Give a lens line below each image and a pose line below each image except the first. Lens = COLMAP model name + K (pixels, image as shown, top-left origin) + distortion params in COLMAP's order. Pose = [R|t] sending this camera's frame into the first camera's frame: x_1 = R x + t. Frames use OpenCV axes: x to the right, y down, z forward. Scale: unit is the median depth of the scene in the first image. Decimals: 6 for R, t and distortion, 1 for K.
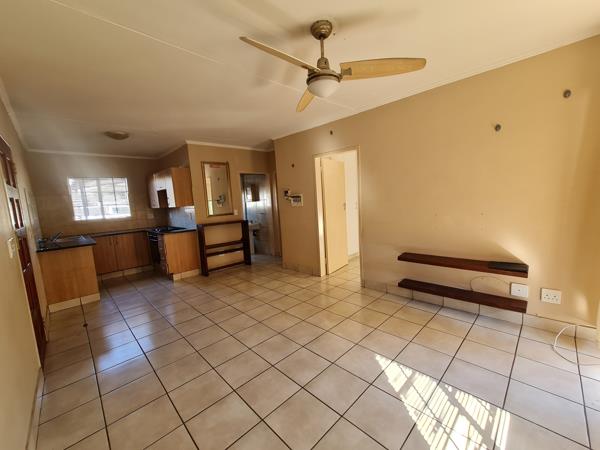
lens RADIAL K [[243.9, 0, 302.1], [0, 243.9, 226.0], [0, 0, 1]] dist [0.000363, 0.001365]
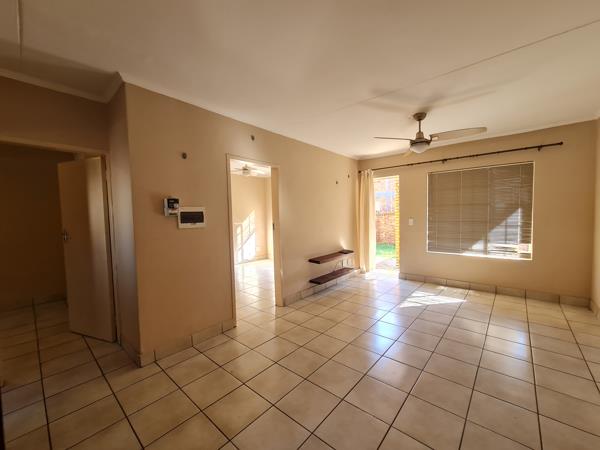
lens RADIAL K [[243.9, 0, 304.8], [0, 243.9, 225.1], [0, 0, 1]] dist [0.000363, 0.001365]
pose [[-0.077400, 0.013761, 0.996905, -0.573049], [0.138370, 0.990376, -0.002927, -0.045680], [-0.987351, 0.137716, -0.078560, 0.736215]]
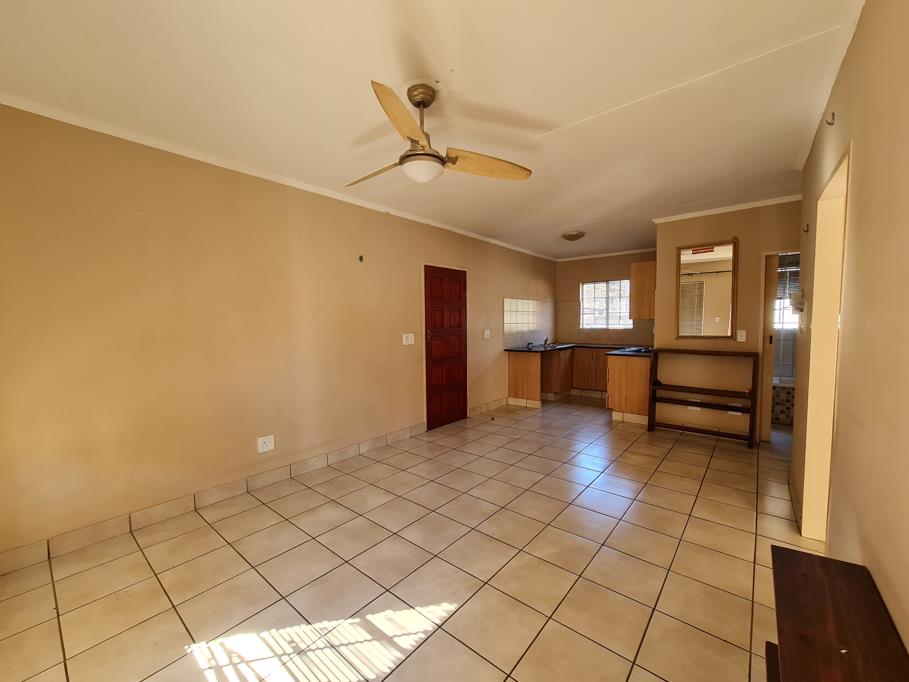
lens RADIAL K [[369.6, 0, 461.3], [0, 369.6, 344.8], [0, 0, 1]] dist [0.000363, 0.001365]
pose [[0.111056, 0.116153, -0.987003, 0.465417], [-0.106075, 0.988859, 0.104436, -0.061695], [0.988137, 0.093098, 0.122139, 0.376303]]
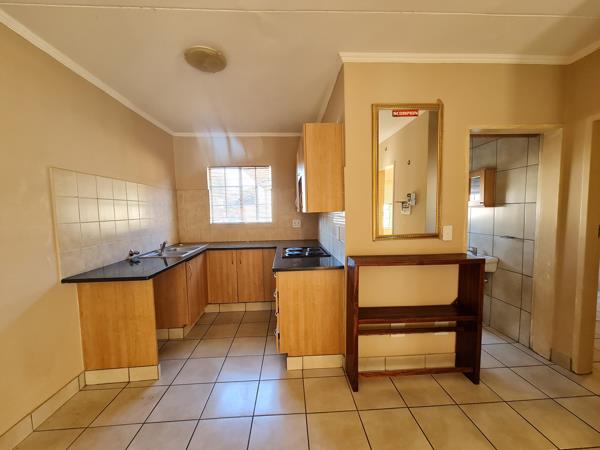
lens RADIAL K [[243.9, 0, 299.3], [0, 243.9, 228.6], [0, 0, 1]] dist [0.000363, 0.001365]
pose [[0.744832, 0.091742, -0.660916, -0.215112], [-0.097894, 0.994809, 0.027766, -0.056052], [0.660032, 0.044018, 0.749946, 0.621866]]
